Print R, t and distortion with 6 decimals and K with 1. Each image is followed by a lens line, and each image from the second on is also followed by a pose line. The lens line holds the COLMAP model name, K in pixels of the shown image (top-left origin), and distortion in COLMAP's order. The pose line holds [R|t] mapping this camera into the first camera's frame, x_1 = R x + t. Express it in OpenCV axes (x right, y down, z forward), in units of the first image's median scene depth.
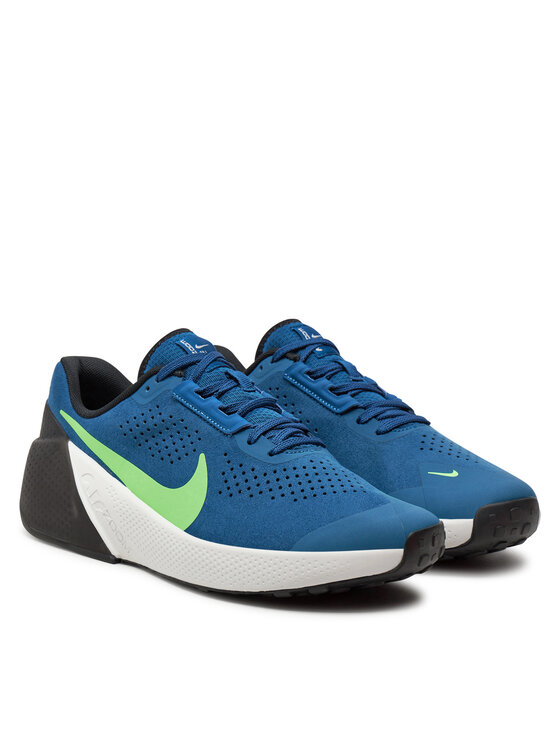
lens RADIAL K [[2199.1, 0, 280.0], [0, 2199.1, 373.0], [0, 0, 1]] dist [0.492680, -0.445733]
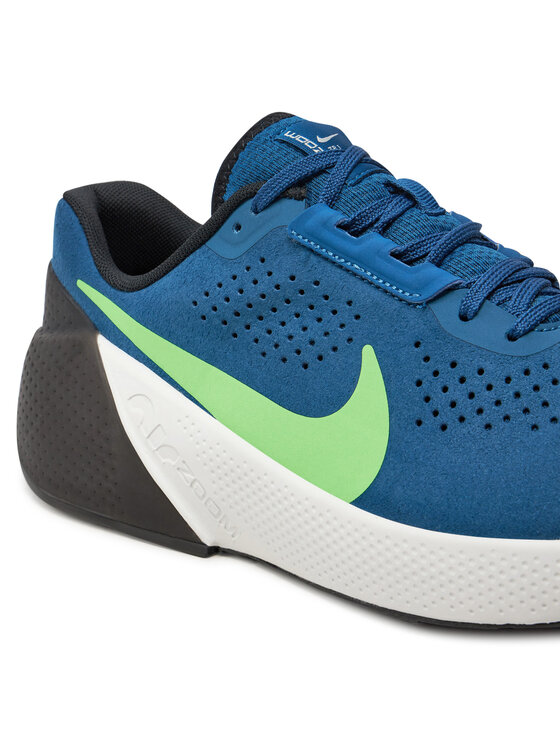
lens RADIAL K [[2097.2, 0, 280.0], [0, 2097.2, 373.0], [0, 0, 1]] dist [0.452266, -0.035927]
pose [[0.996005, -0.089151, 0.005045, -0.056798], [0.088448, 0.992758, 0.081297, 0.001640], [-0.012256, -0.080526, 0.996677, 0.502627]]
